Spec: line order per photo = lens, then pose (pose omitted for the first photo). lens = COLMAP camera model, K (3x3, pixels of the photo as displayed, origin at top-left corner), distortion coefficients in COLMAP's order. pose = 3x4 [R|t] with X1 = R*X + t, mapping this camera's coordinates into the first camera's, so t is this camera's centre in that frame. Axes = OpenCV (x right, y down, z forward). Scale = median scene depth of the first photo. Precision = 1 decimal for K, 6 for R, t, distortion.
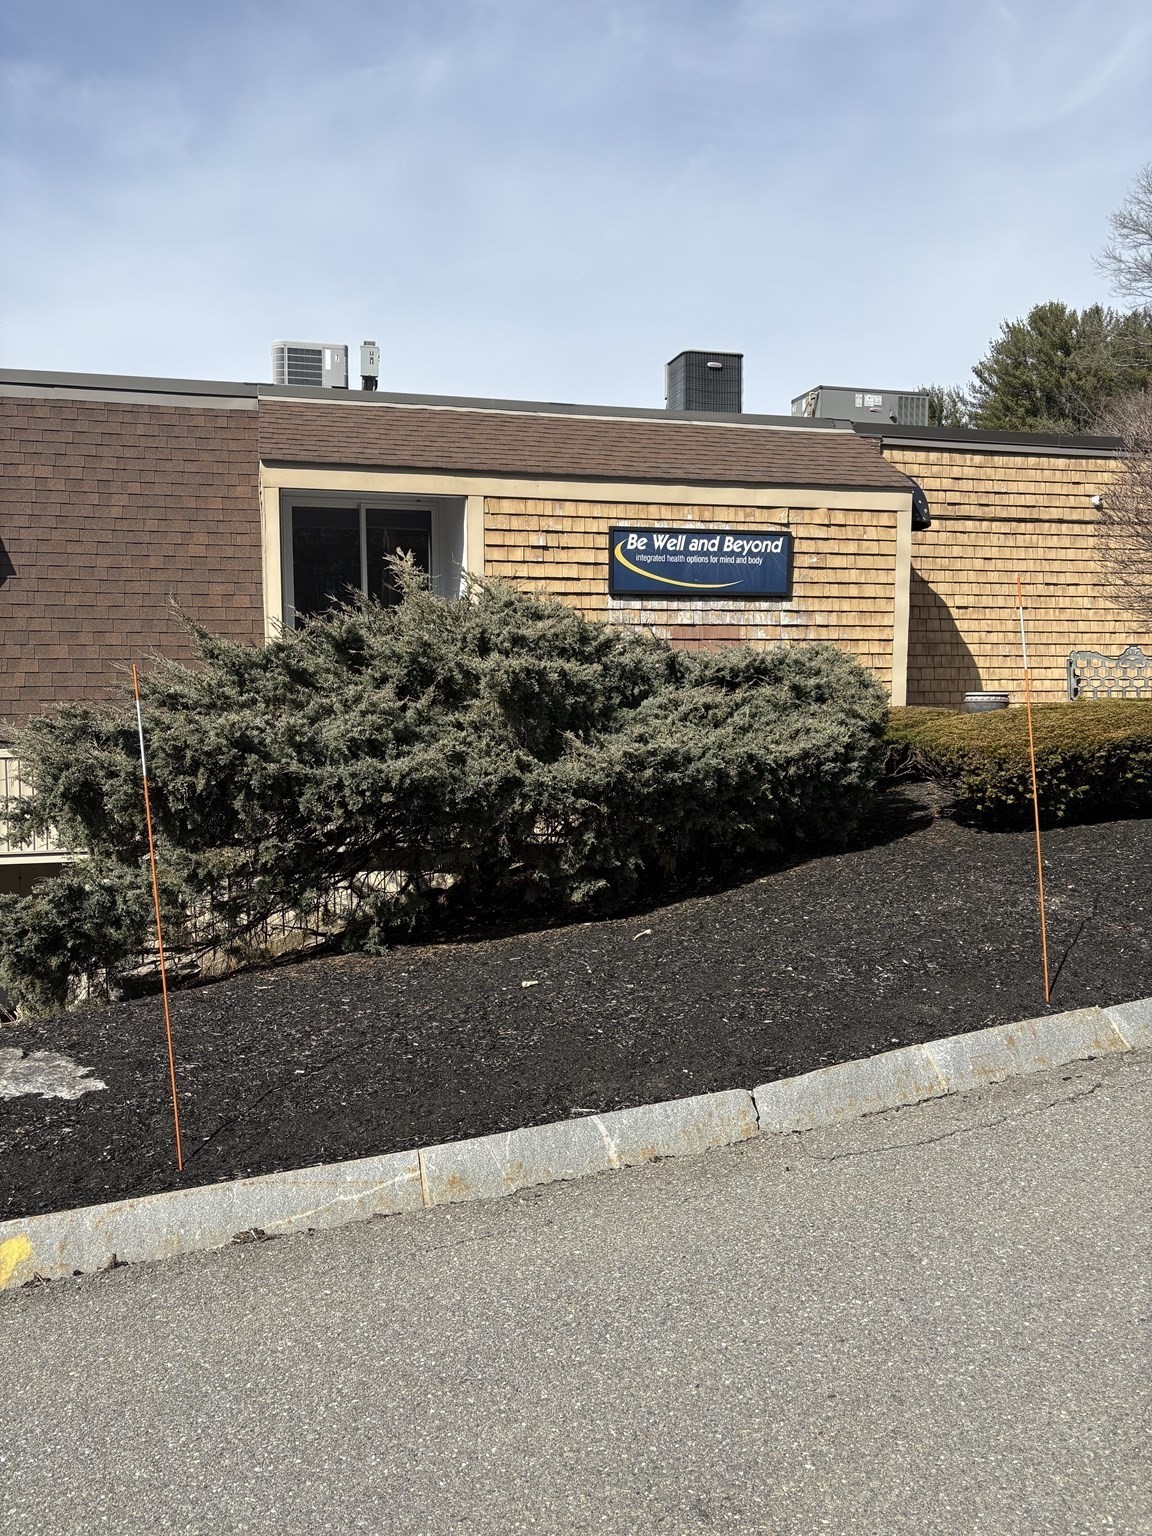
lens RADIAL K [[1157.1, 0, 575.5], [0, 1157.1, 766.7], [0, 0, 1]] dist [0.048380, -0.048743]
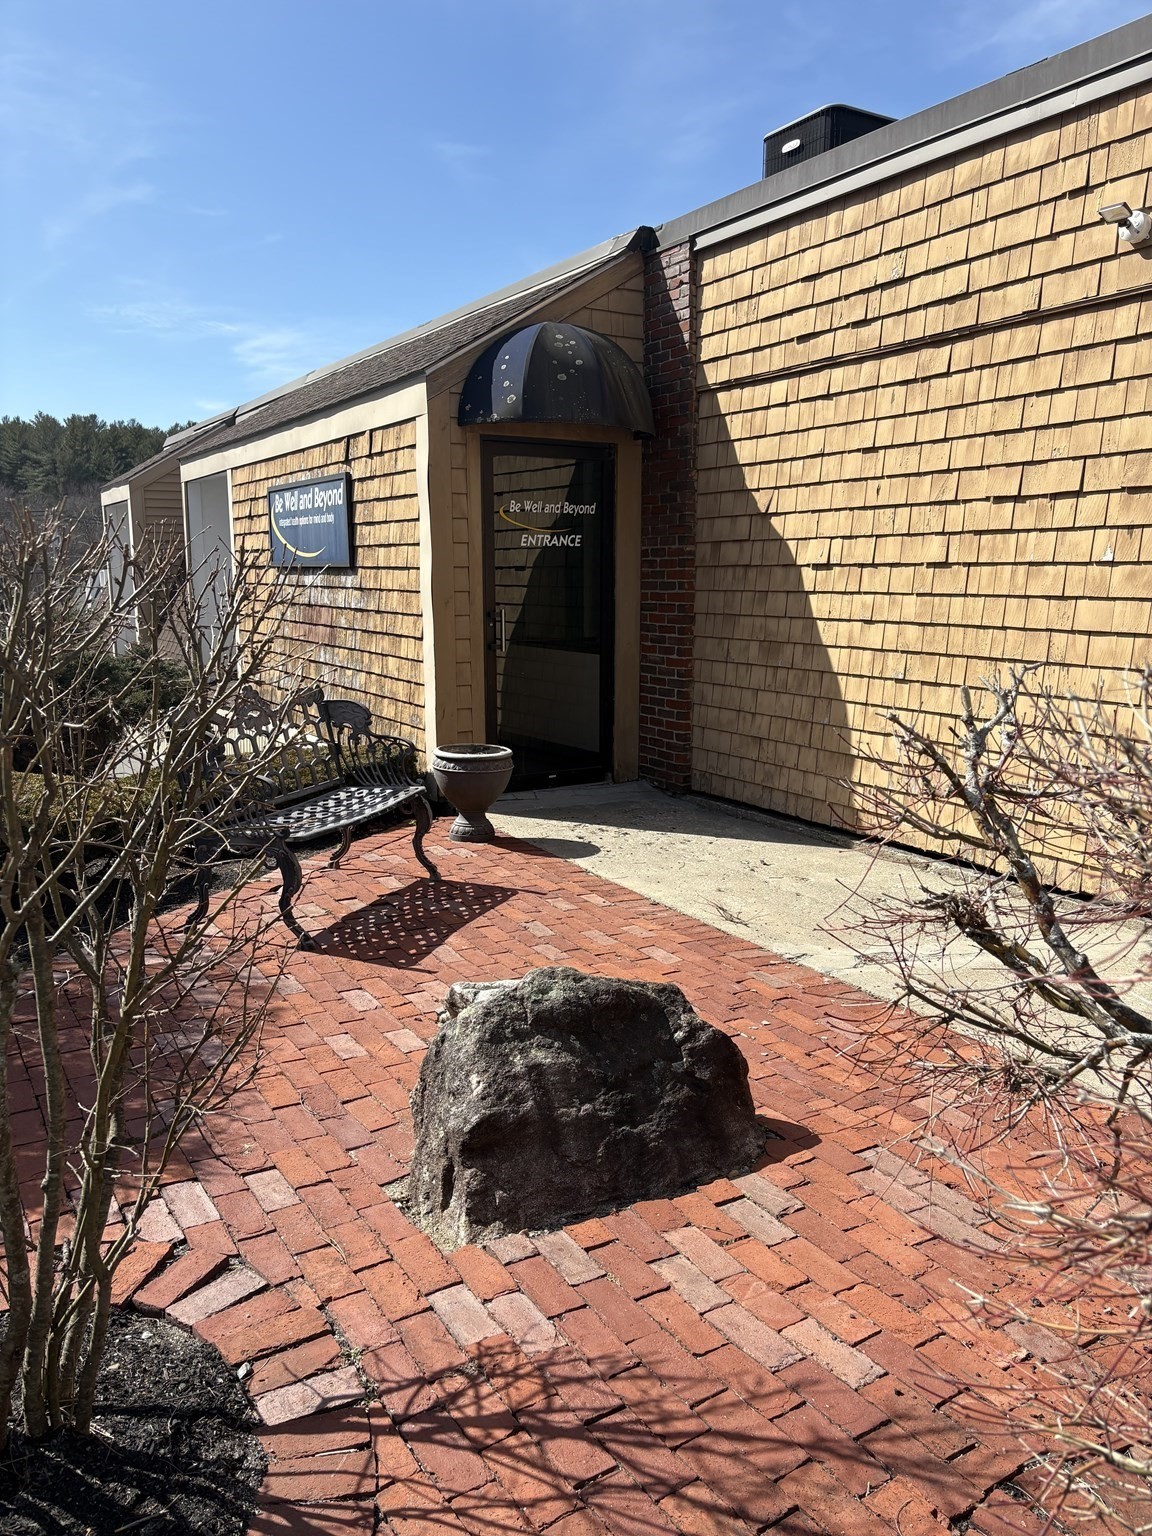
lens RADIAL K [[1157.1, 0, 577.8], [0, 1157.1, 770.0], [0, 0, 1]] dist [0.048380, -0.048743]
pose [[0.281142, 0.161450, -0.945988, 0.746087], [-0.082846, 0.986150, 0.143683, -0.115366], [0.956084, 0.037976, 0.290623, 0.777914]]
